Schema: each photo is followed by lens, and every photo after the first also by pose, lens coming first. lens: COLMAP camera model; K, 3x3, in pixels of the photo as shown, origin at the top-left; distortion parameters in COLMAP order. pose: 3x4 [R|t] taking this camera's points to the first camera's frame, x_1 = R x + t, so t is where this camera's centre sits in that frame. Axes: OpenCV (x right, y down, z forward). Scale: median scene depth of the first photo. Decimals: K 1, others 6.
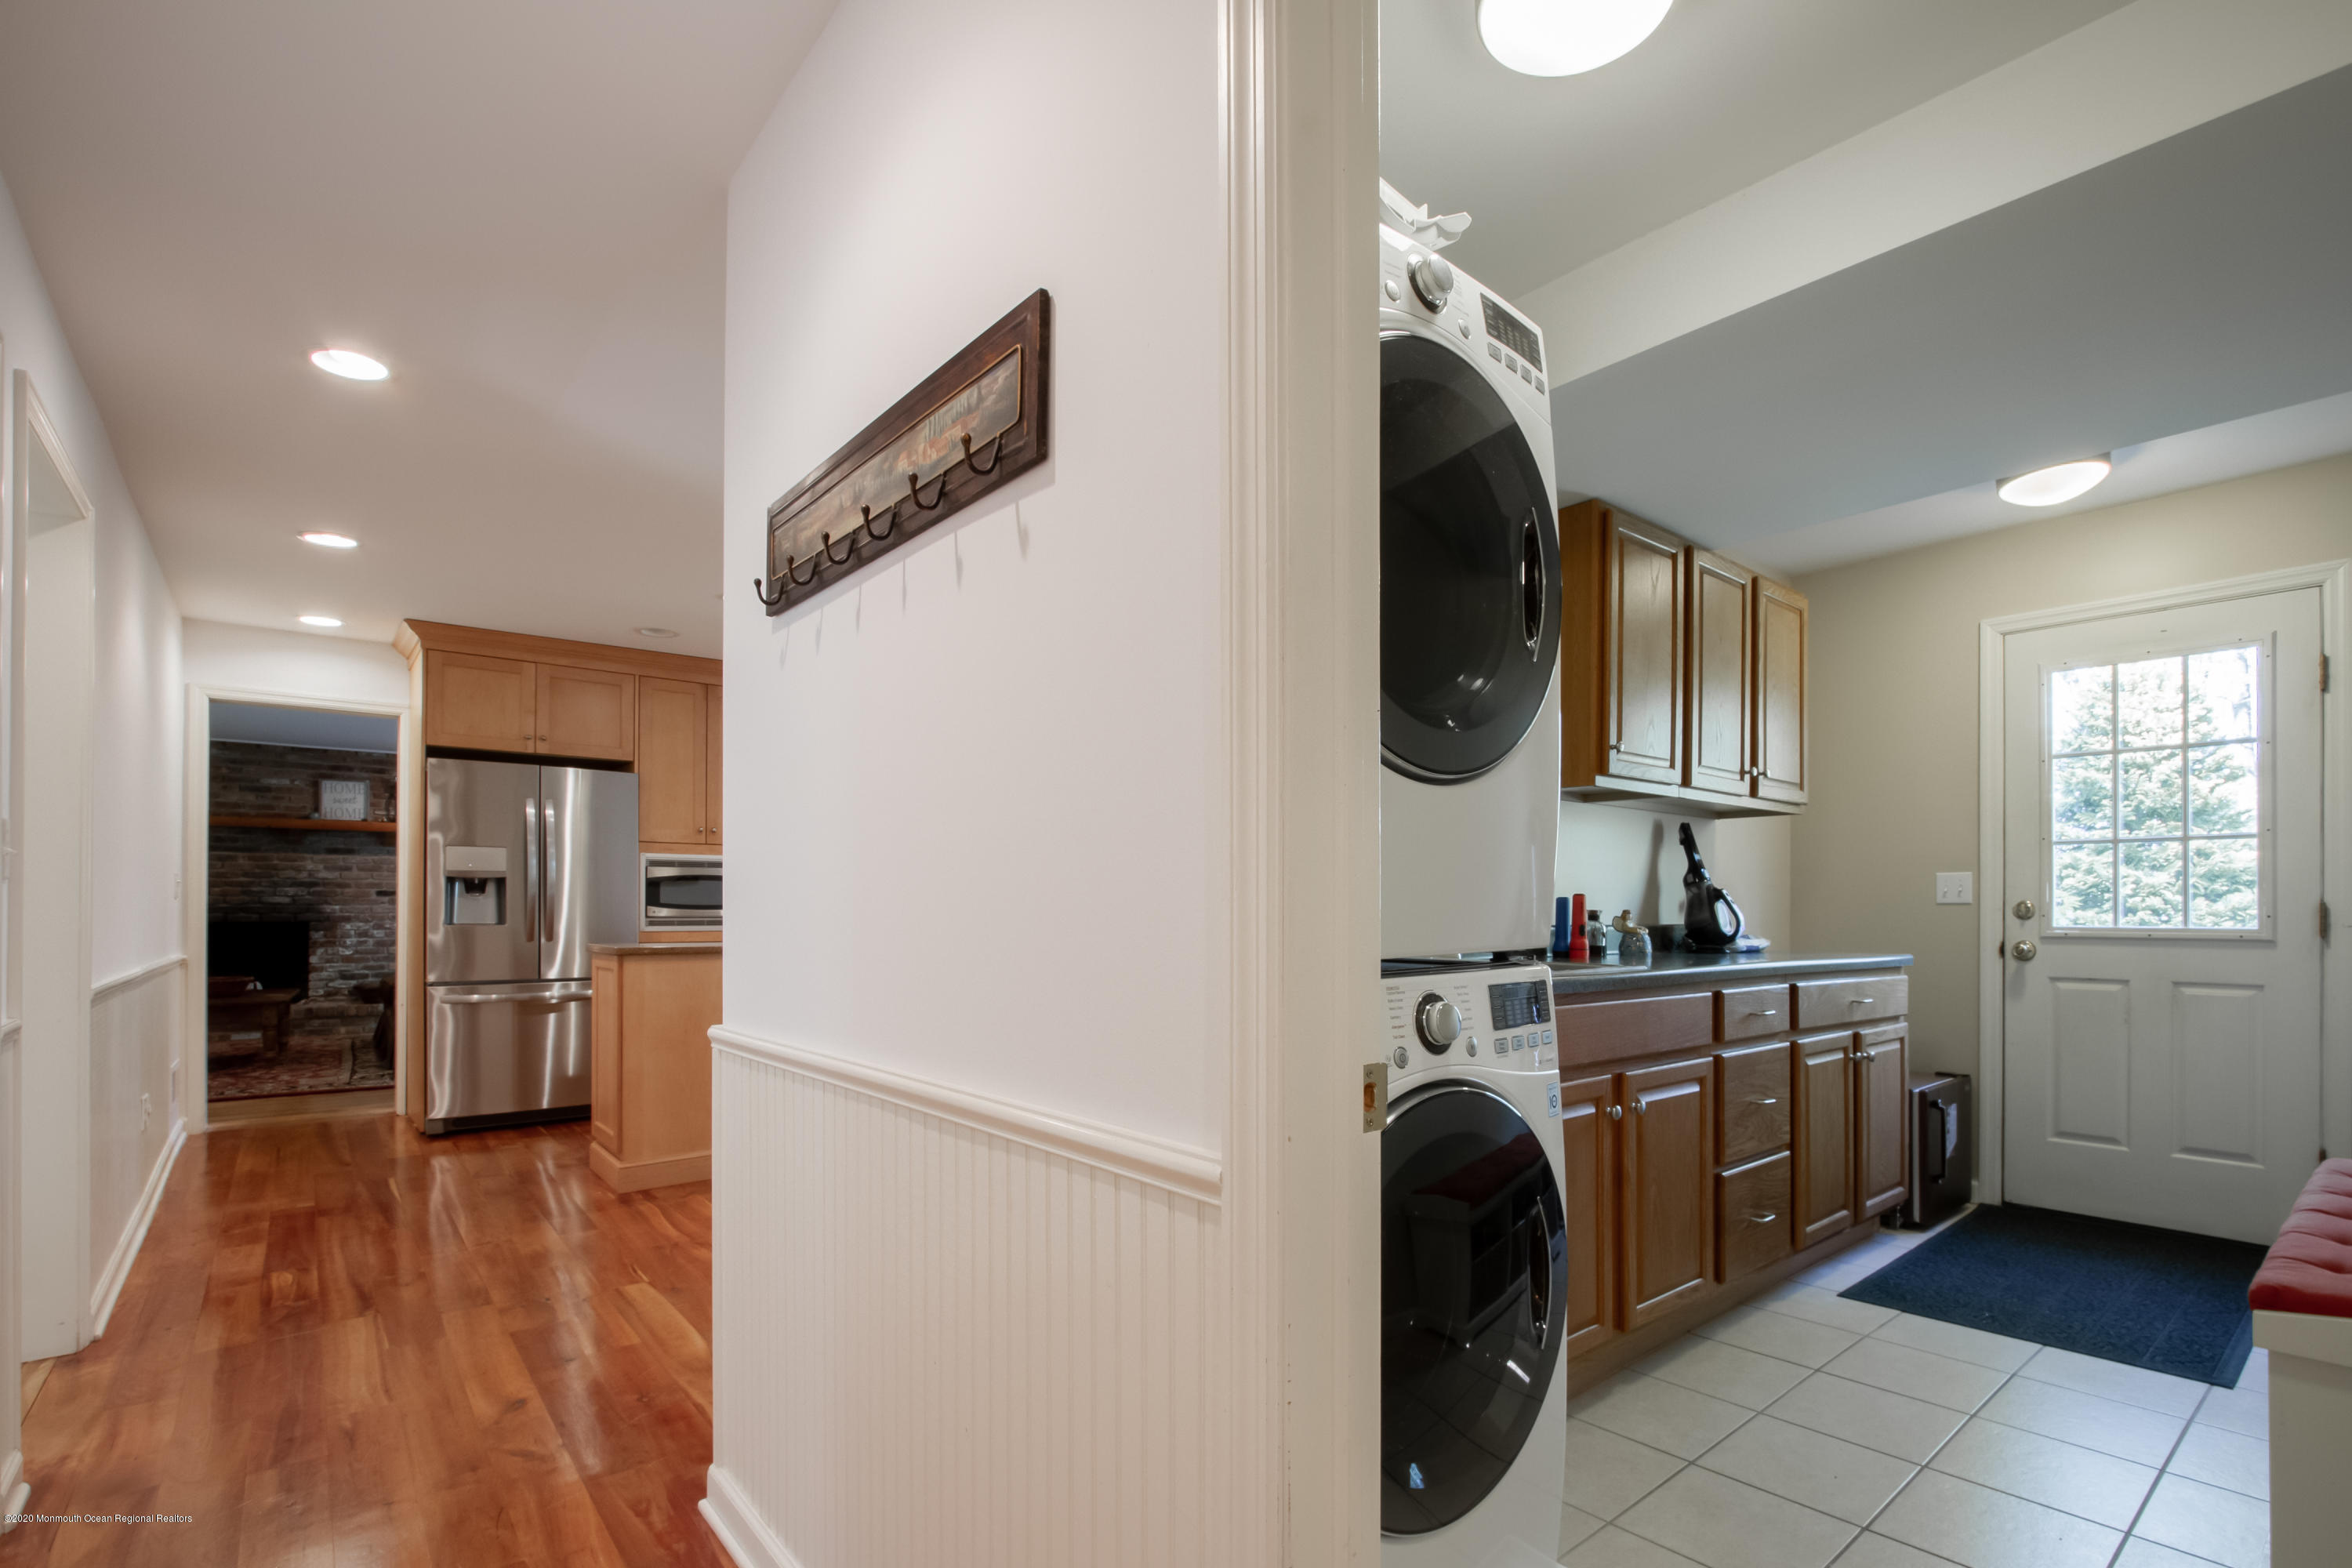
lens RADIAL K [[1099.1, 0, 1161.1], [0, 1099.1, 901.2], [0, 0, 1]] dist [-0.018078, 0.002299]
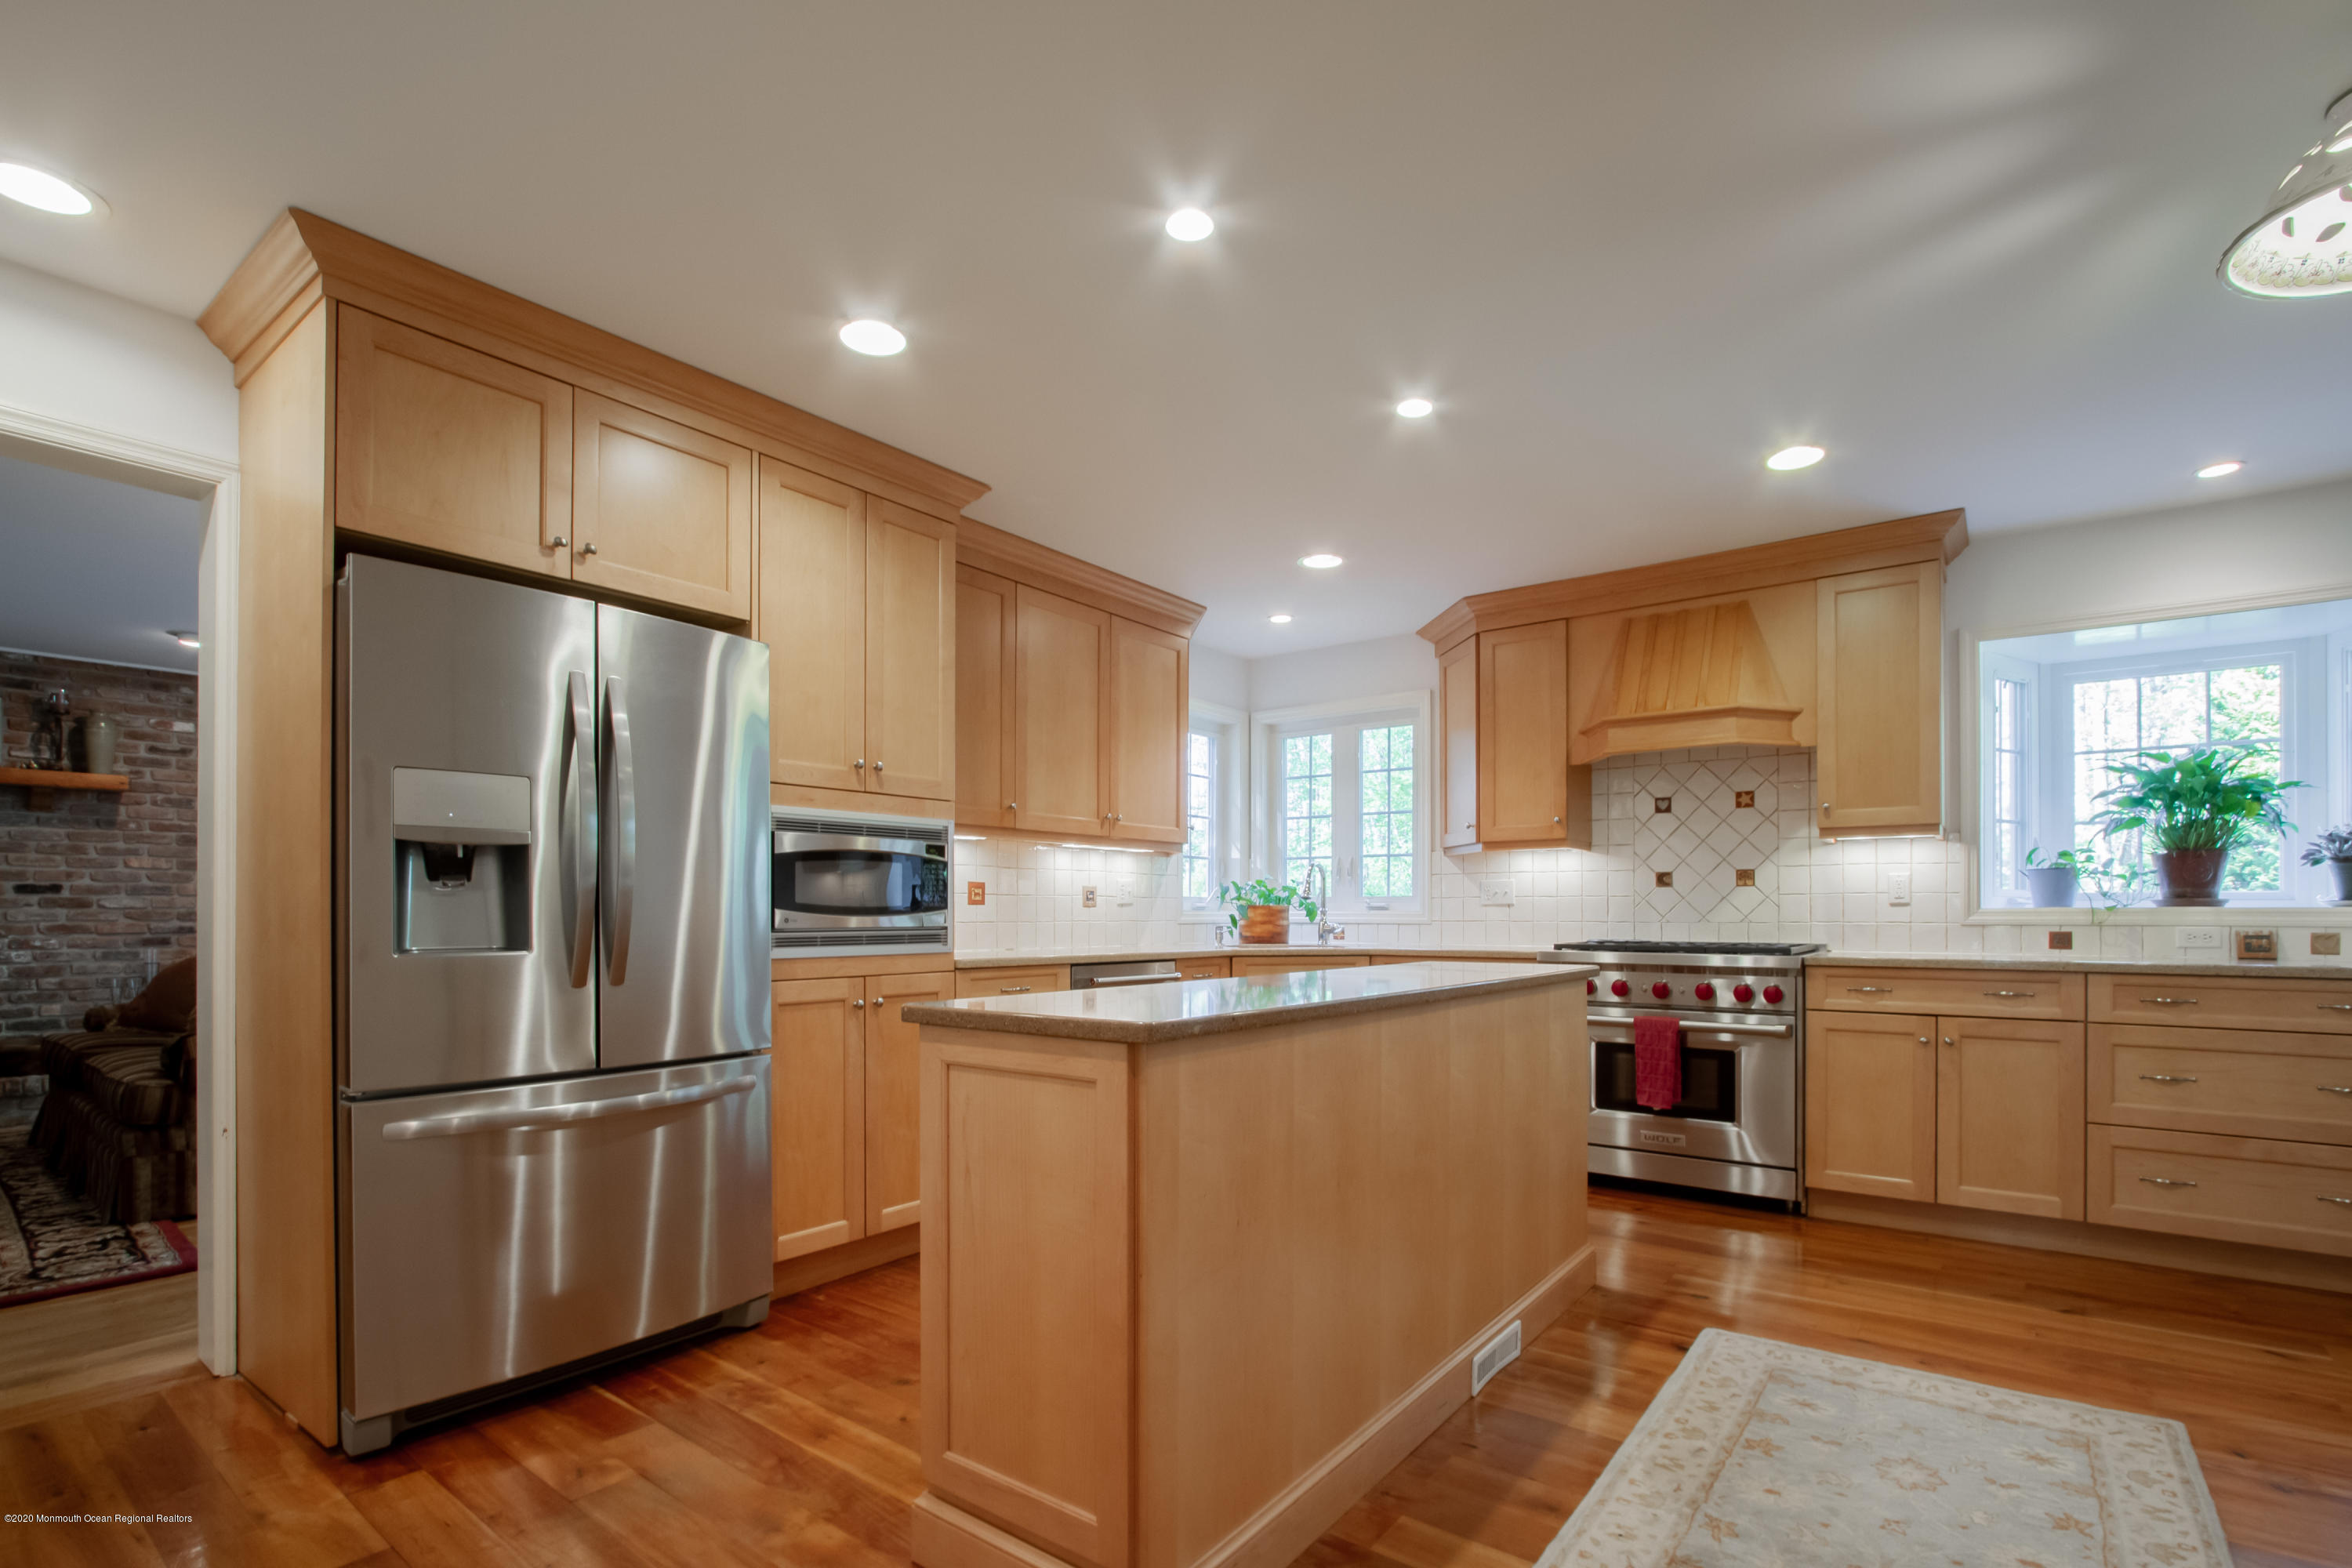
lens RADIAL K [[1099.1, 0, 1166.9], [0, 1099.1, 906.9], [0, 0, 1]] dist [-0.018078, 0.002299]
pose [[0.971224, -0.002099, 0.238158, -0.420561], [0.001257, 0.999992, 0.003687, 0.001961], [-0.238164, -0.003281, 0.971219, 0.468386]]
